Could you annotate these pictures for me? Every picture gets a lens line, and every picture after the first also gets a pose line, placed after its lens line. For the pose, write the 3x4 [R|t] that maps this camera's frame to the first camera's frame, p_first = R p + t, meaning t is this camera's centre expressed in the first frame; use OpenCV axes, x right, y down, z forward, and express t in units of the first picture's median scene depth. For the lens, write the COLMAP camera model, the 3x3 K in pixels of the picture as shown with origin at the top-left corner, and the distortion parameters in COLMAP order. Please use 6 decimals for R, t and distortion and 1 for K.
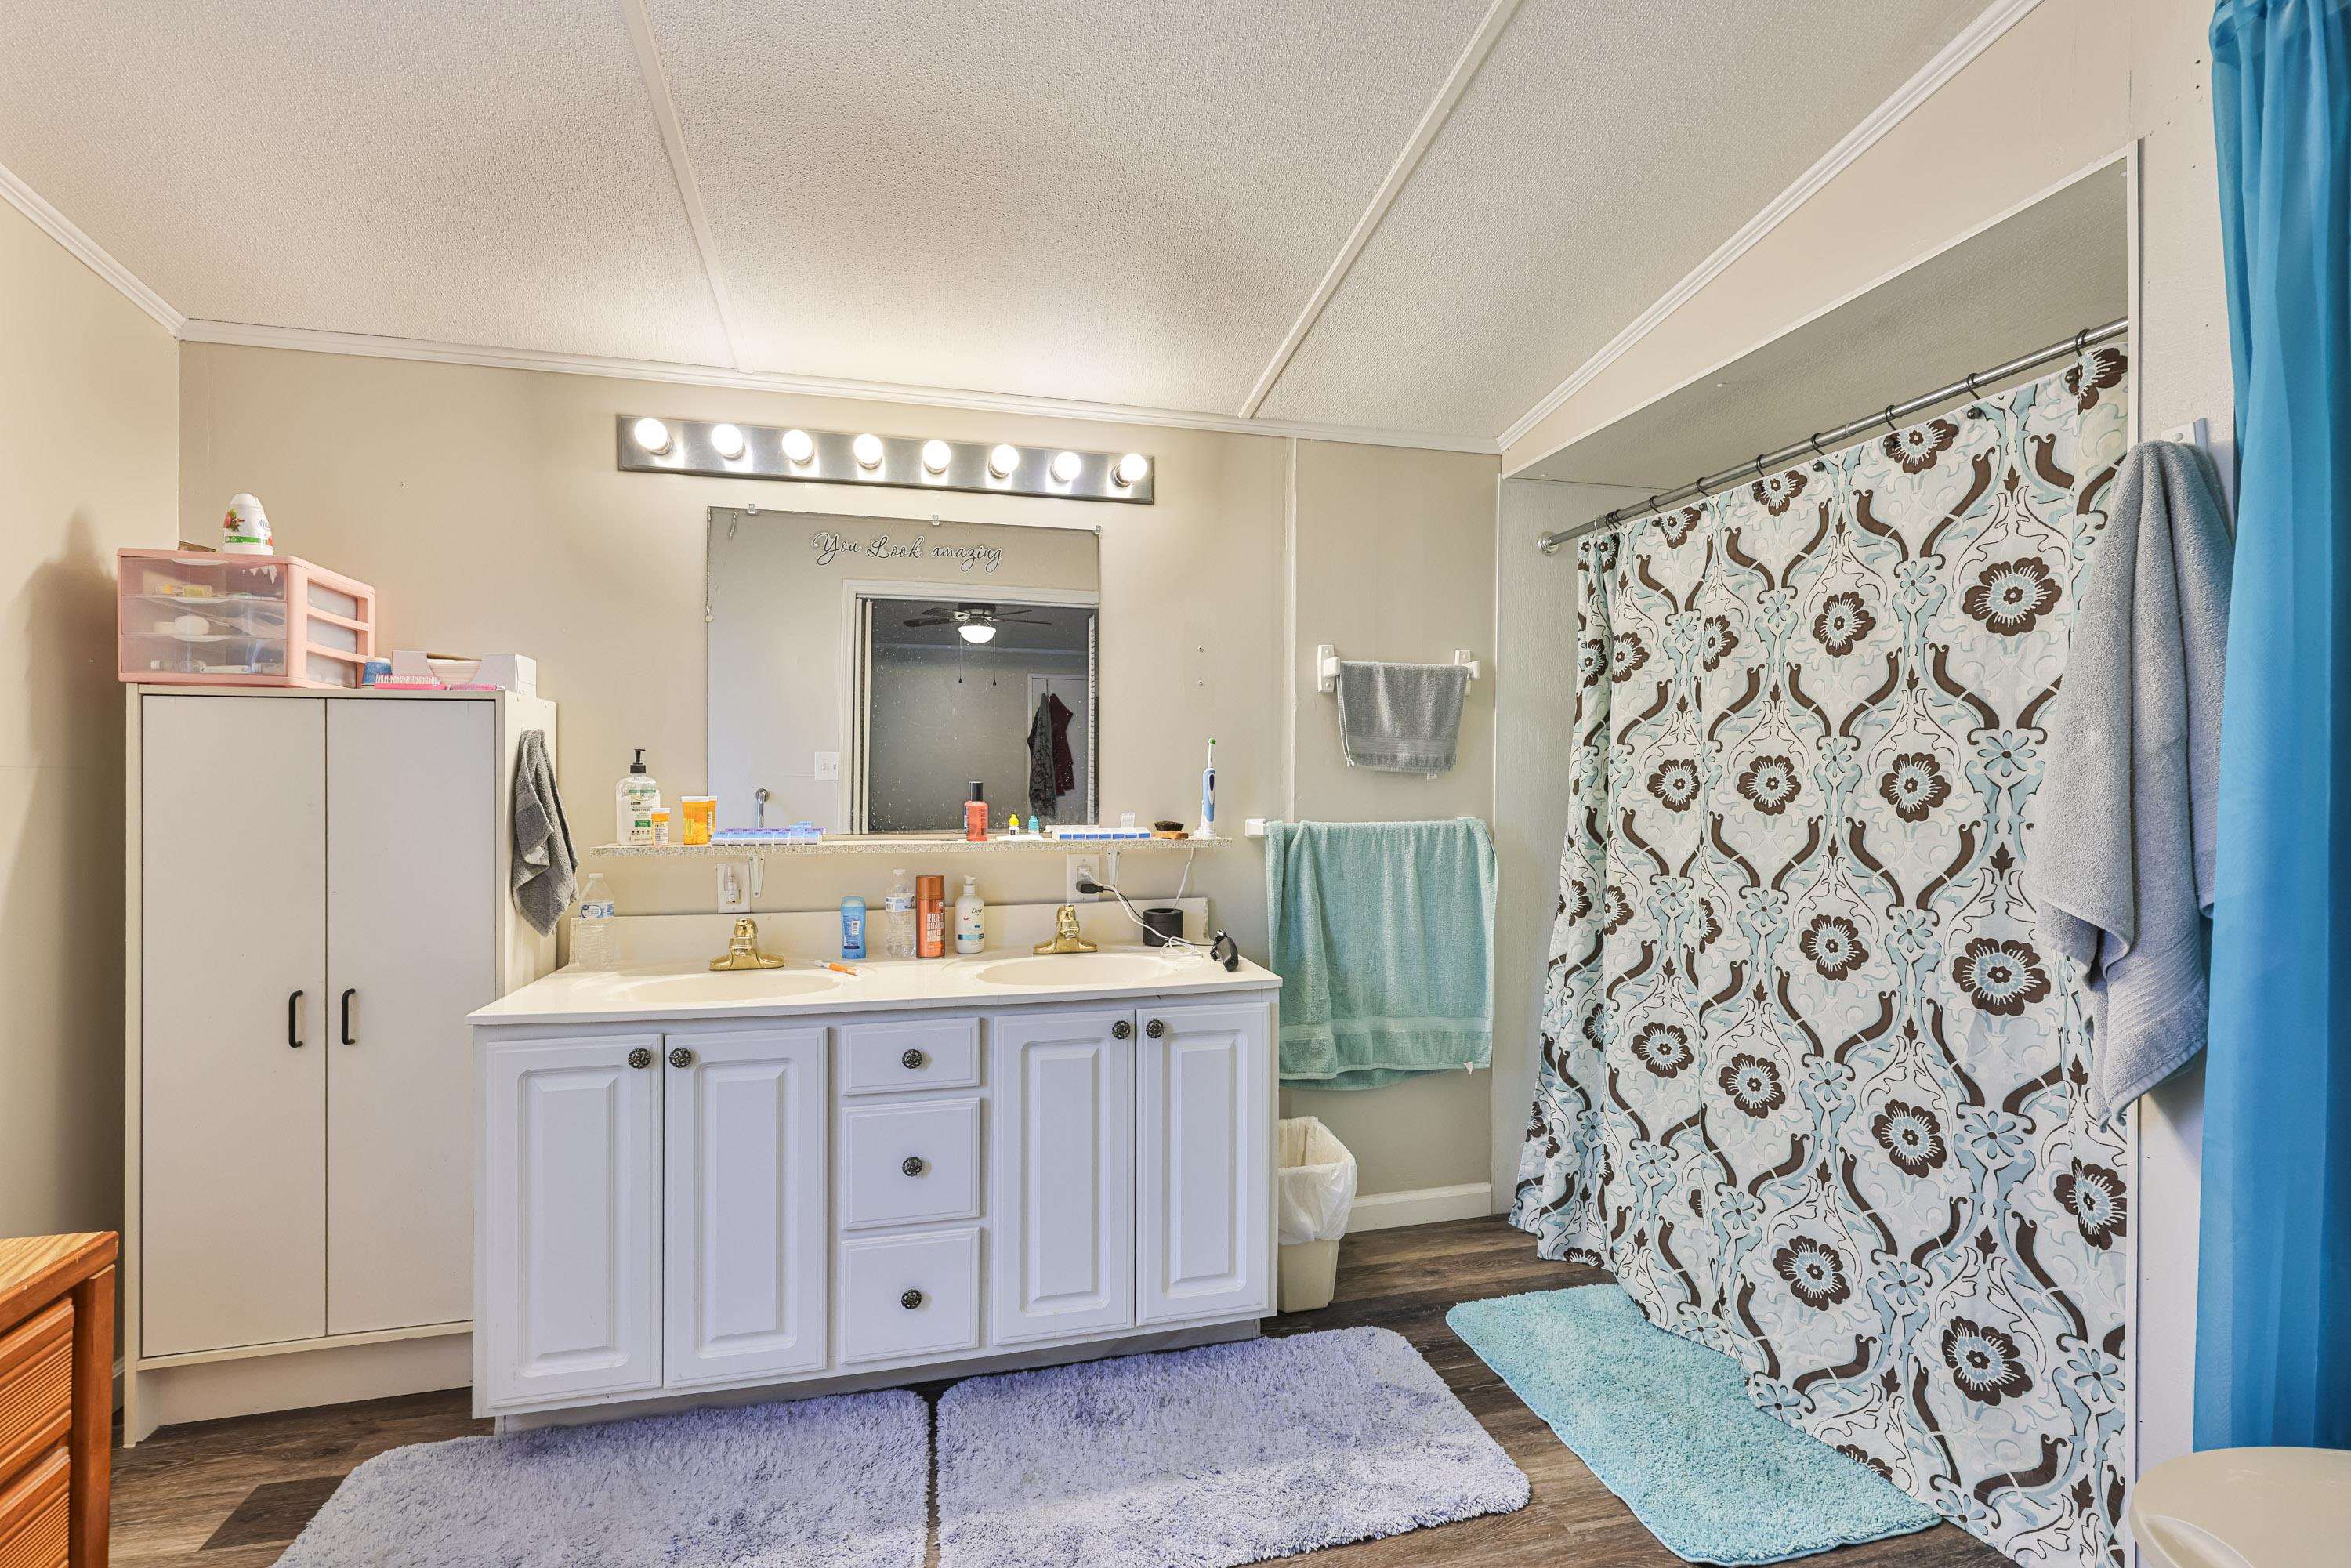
lens RADIAL K [[989.4, 0, 1175.5], [0, 989.4, 784.0], [0, 0, 1]] dist [-0.002449, -0.000383]
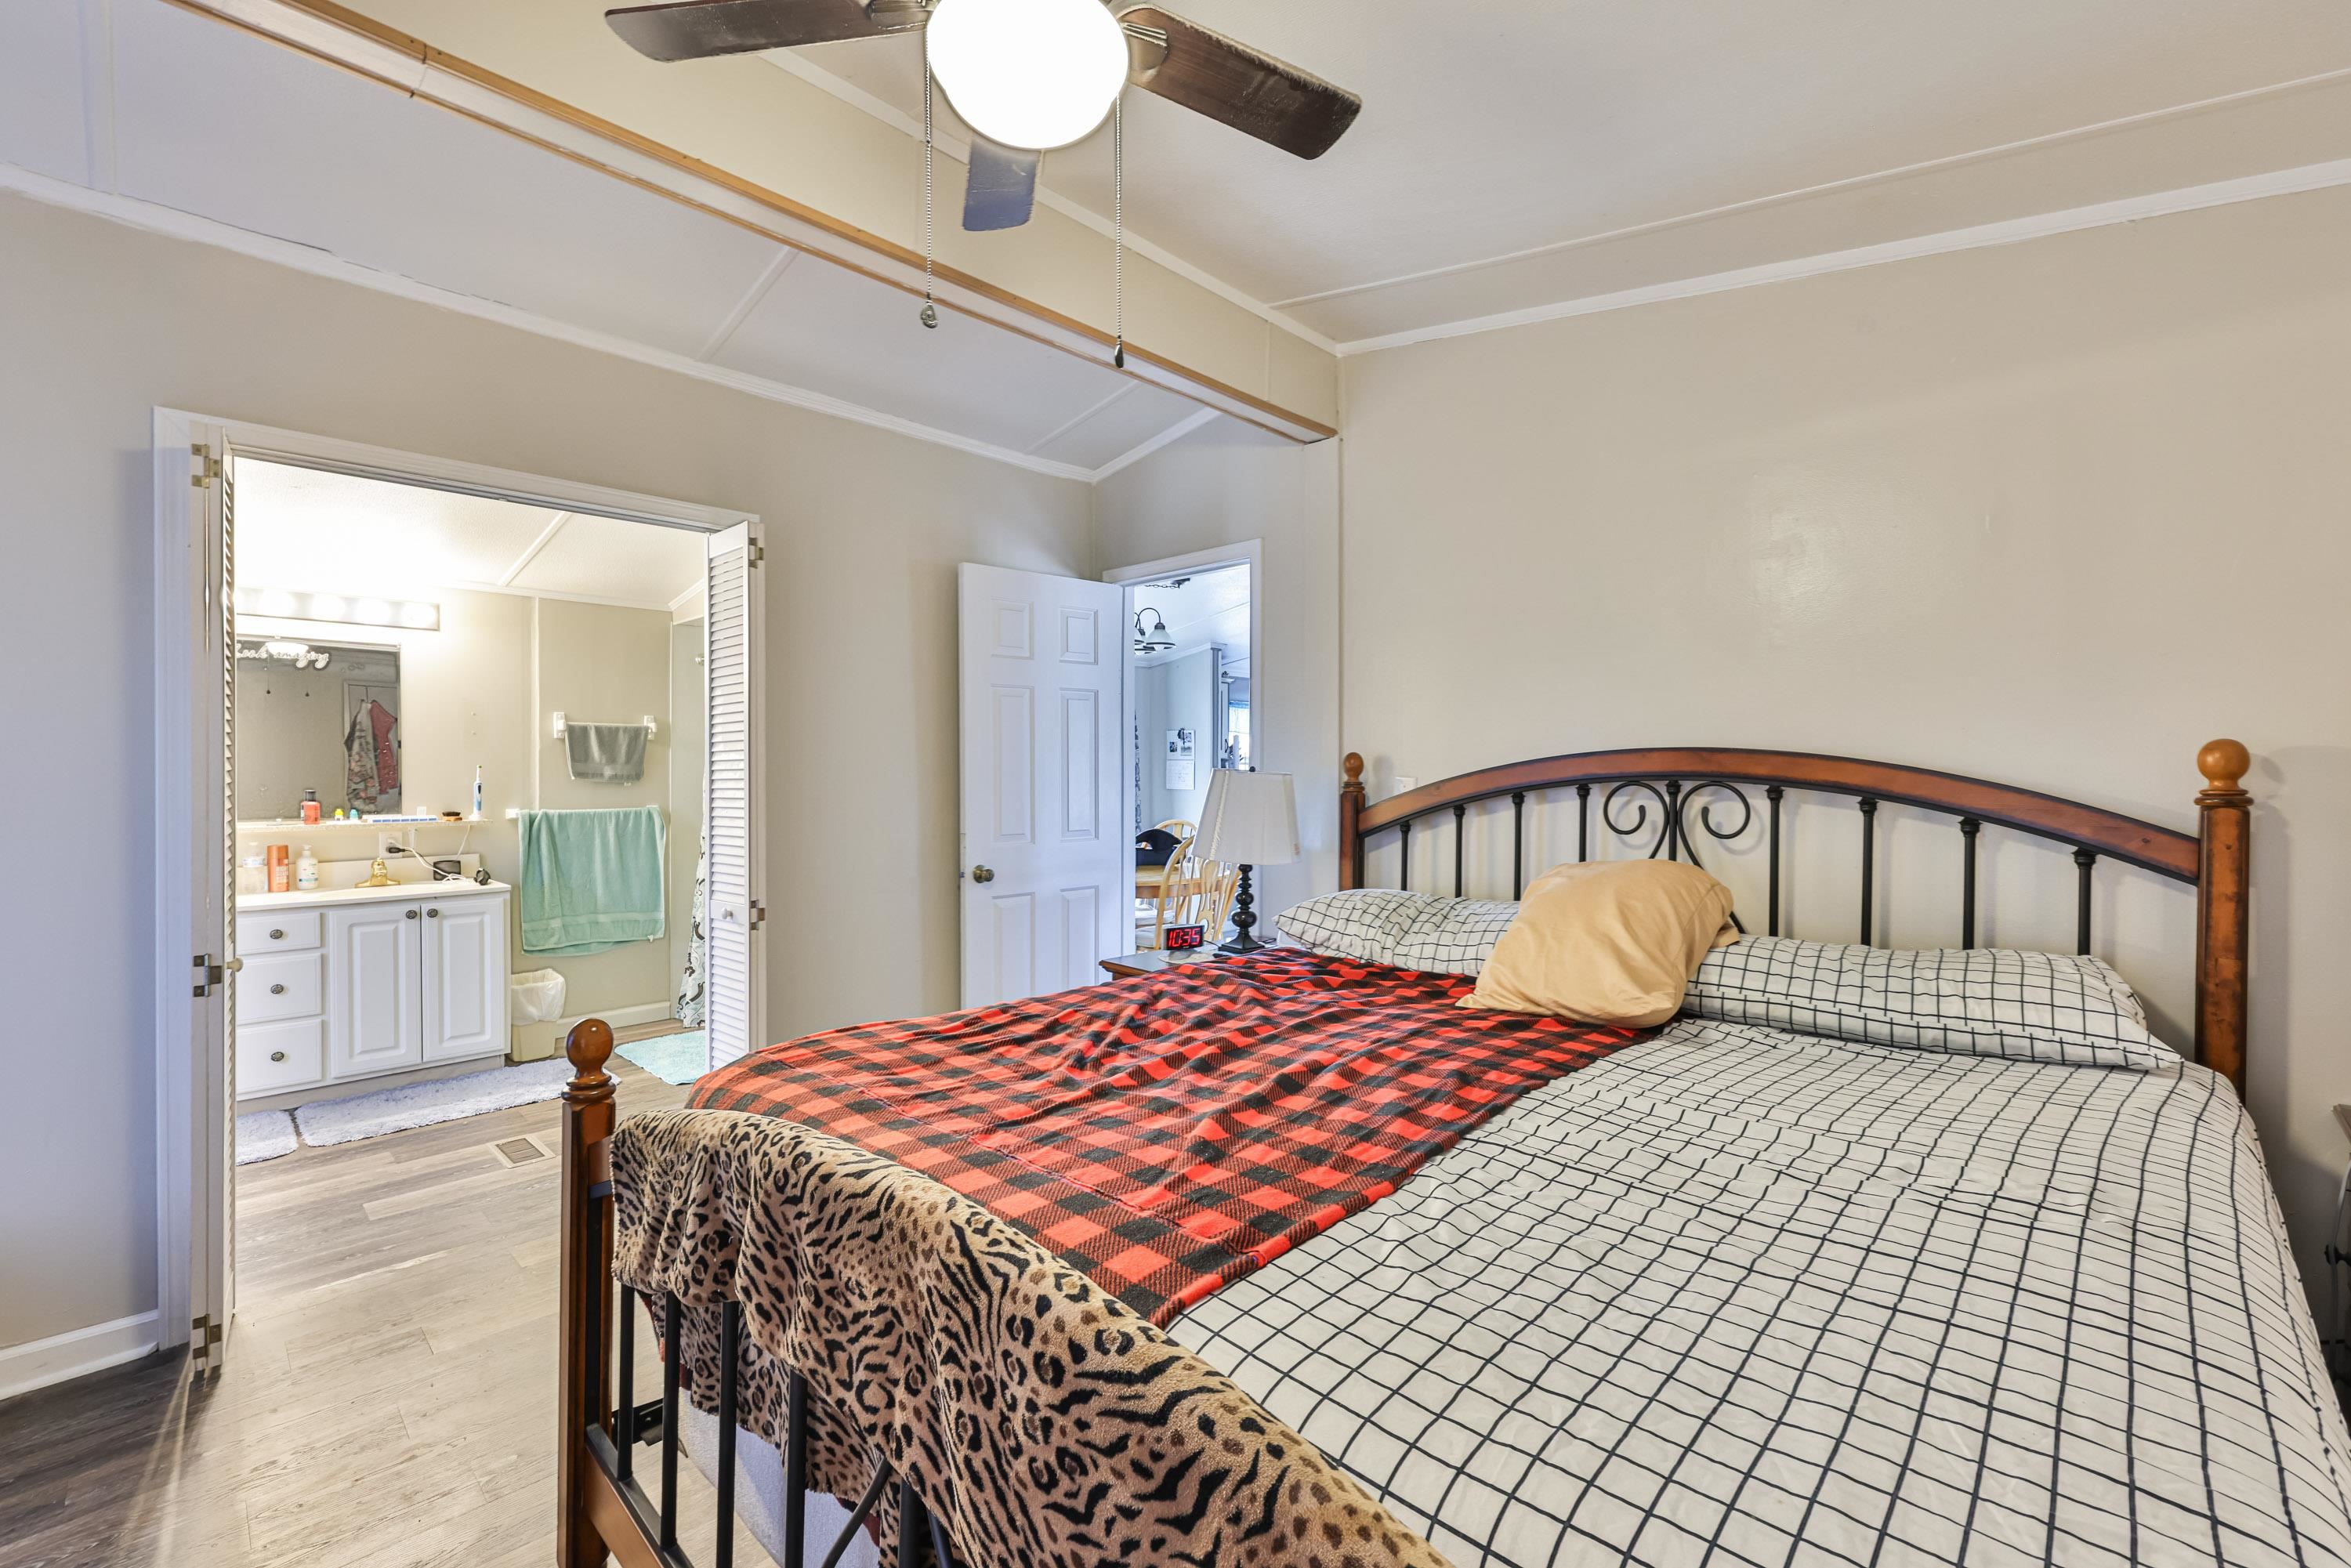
lens RADIAL K [[989.4, 0, 1175.5], [0, 989.4, 784.0], [0, 0, 1]] dist [-0.002449, -0.000383]
pose [[0.850305, -0.006857, 0.526246, 0.170052], [0.002700, 0.999959, 0.008667, -0.023840], [-0.526284, -0.005949, 0.850288, -1.227665]]
